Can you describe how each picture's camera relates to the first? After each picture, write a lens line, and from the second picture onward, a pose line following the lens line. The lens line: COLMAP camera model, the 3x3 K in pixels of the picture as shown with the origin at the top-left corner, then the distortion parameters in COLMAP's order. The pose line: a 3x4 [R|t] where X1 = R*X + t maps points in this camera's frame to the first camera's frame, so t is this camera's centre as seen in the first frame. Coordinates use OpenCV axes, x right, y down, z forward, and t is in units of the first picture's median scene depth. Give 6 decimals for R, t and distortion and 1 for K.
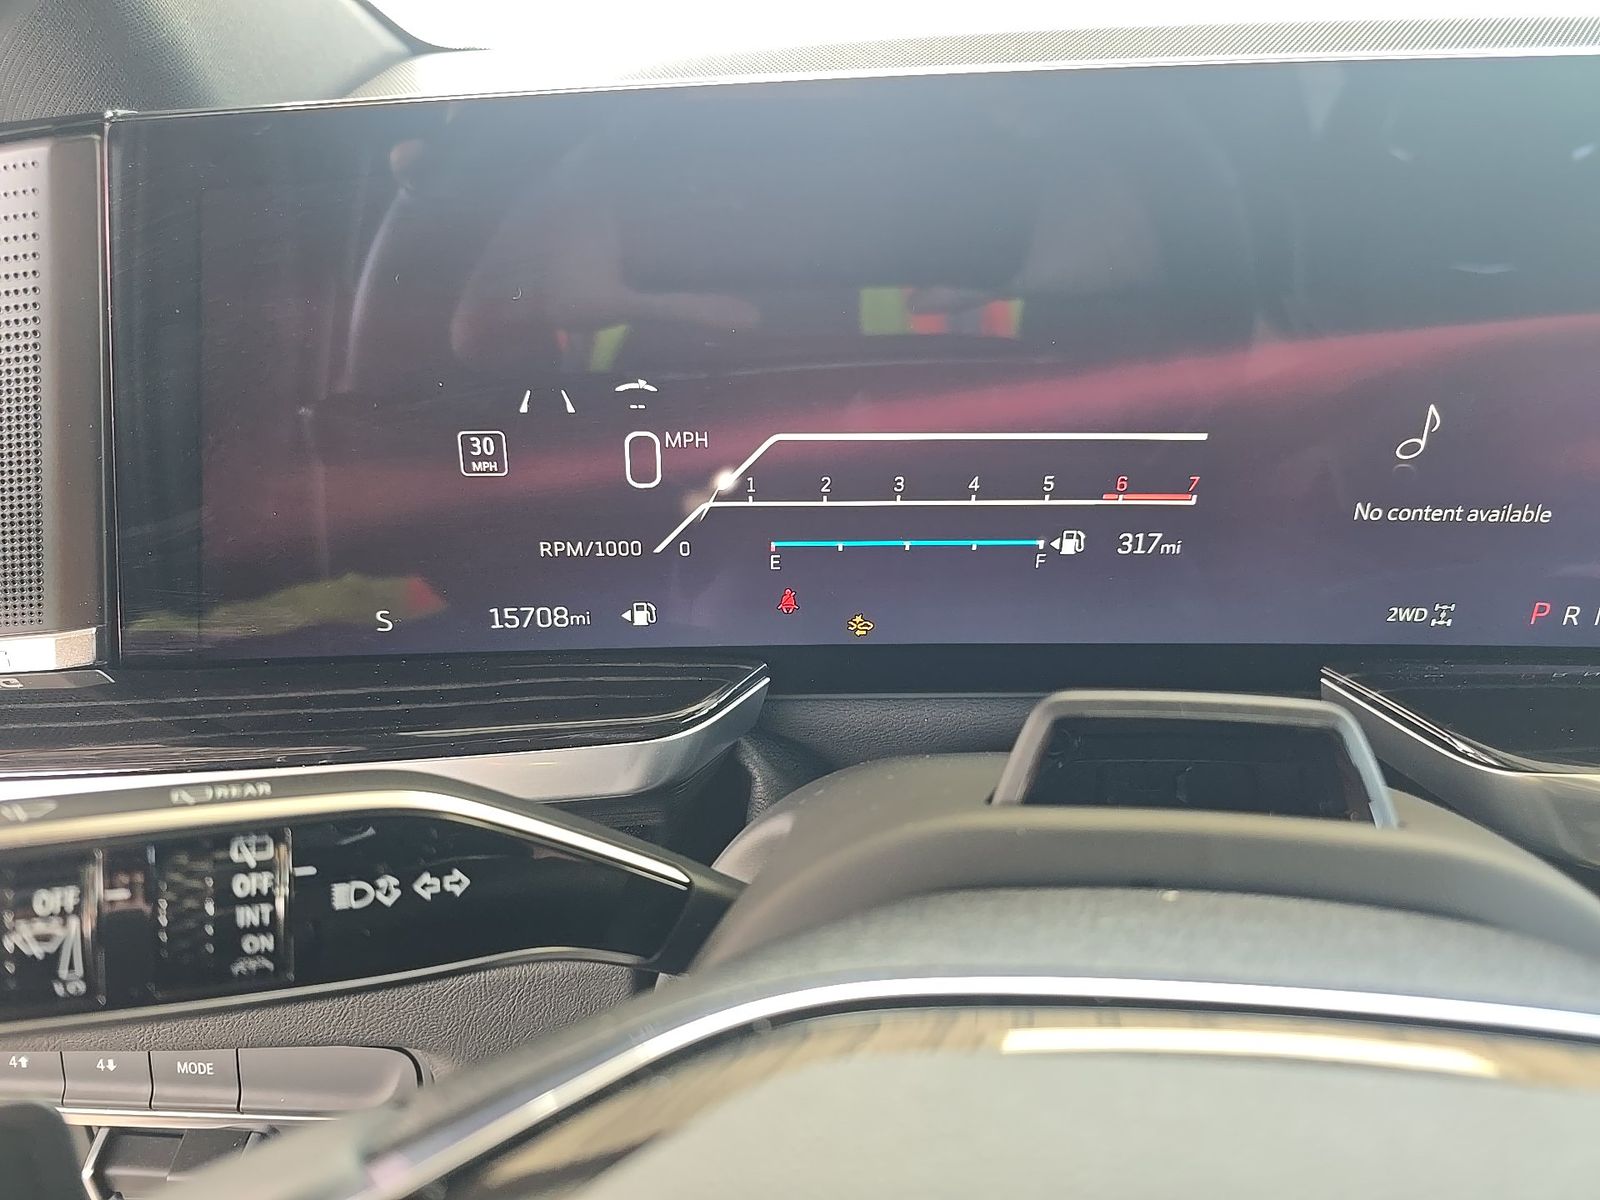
lens RADIAL K [[1110.9, 0, 813.4], [0, 1110.9, 608.5], [0, 0, 1]] dist [0.011578, 0.003097]
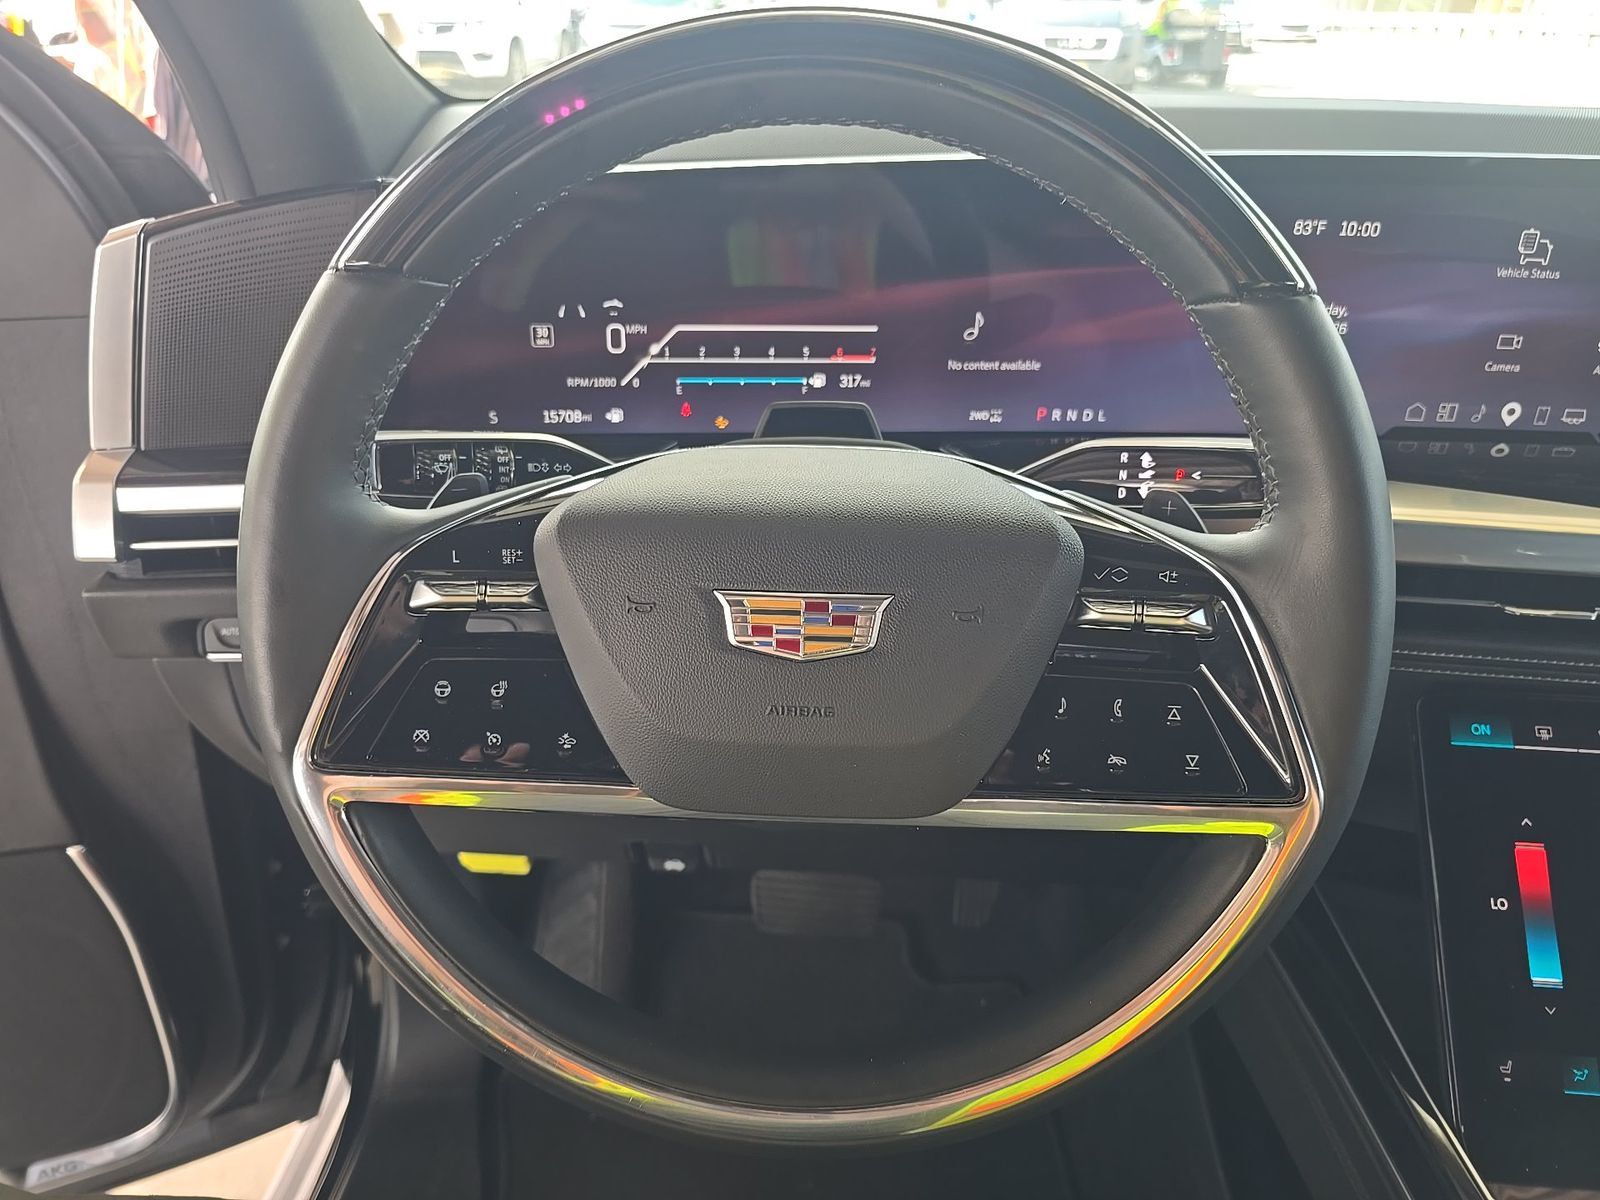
lens RADIAL K [[1056.2, 0, 813.1], [0, 1056.2, 589.5], [0, 0, 1]] dist [0.106596, -0.100718]
pose [[0.997040, -0.022928, 0.073383, 0.065169], [0.021165, 0.999470, 0.024721, 0.304448], [-0.073911, -0.023095, 0.996997, -1.090695]]
